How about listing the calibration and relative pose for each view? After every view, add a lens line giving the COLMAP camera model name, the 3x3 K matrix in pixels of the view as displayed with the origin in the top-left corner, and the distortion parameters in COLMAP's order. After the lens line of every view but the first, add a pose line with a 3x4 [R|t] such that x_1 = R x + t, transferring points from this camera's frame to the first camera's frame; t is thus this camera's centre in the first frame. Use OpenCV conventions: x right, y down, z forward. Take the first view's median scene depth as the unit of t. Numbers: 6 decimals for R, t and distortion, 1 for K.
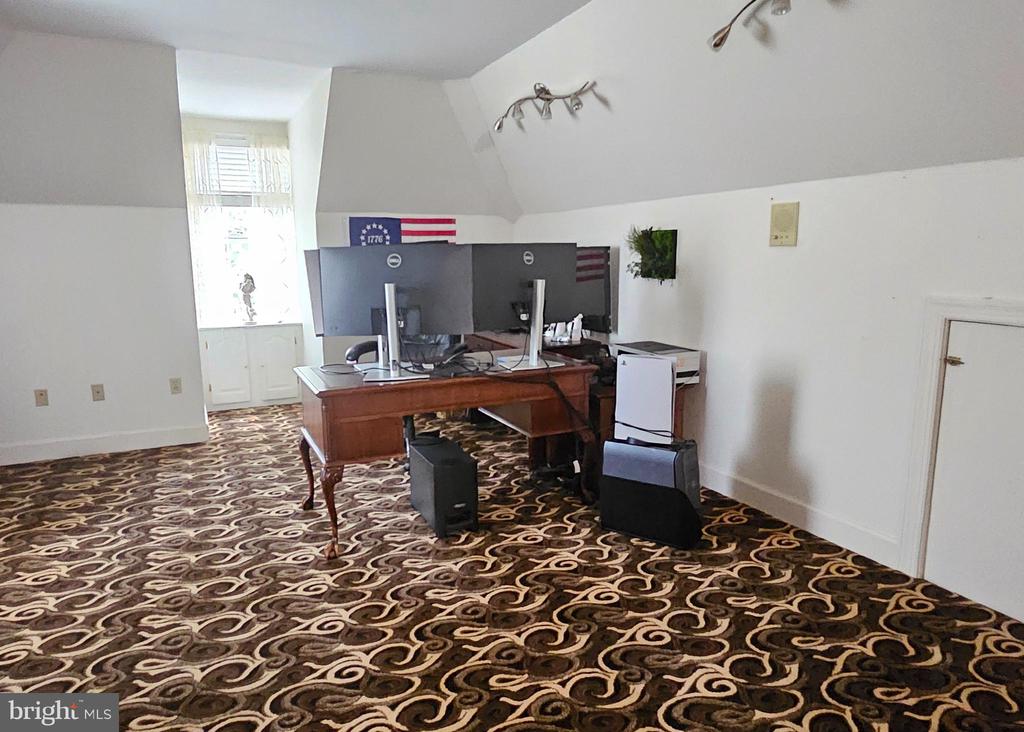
lens RADIAL K [[653.2, 0, 512.0], [0, 653.2, 366.0], [0, 0, 1]] dist [-0.051525, 0.005221]
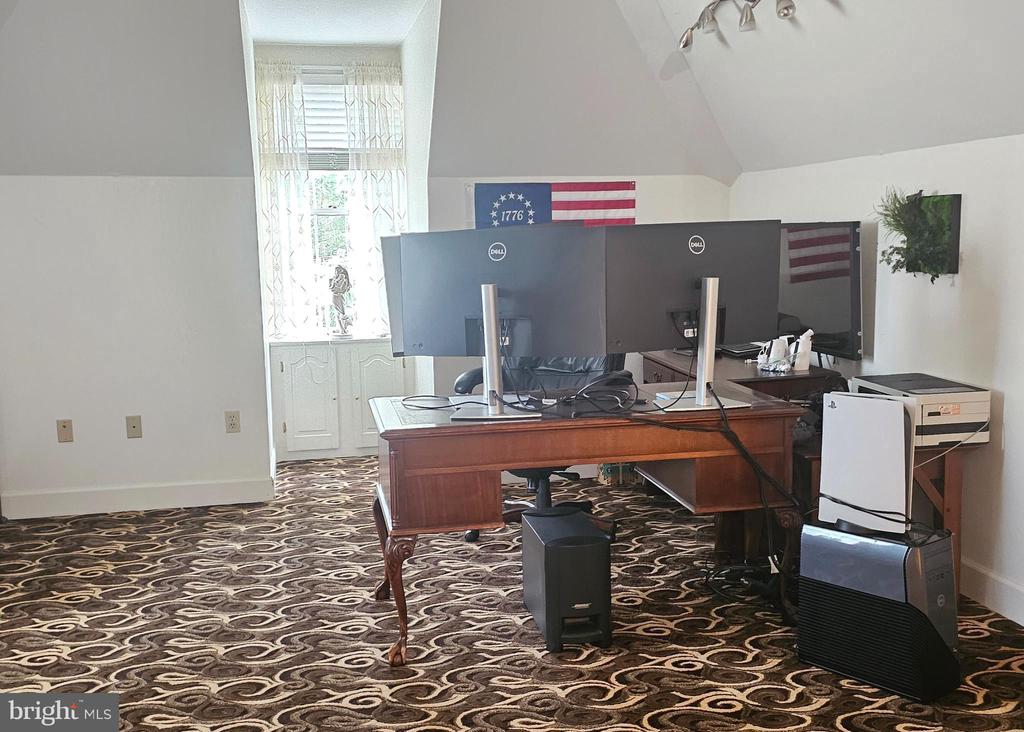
lens RADIAL K [[1072.9, 0, 512.0], [0, 1072.9, 366.0], [0, 0, 1]] dist [0.008726, -0.100526]
pose [[0.964596, 0.019216, -0.263031, 0.133061], [-0.030095, 0.998847, -0.037395, 0.005972], [0.262010, 0.043987, 0.964062, -0.111325]]
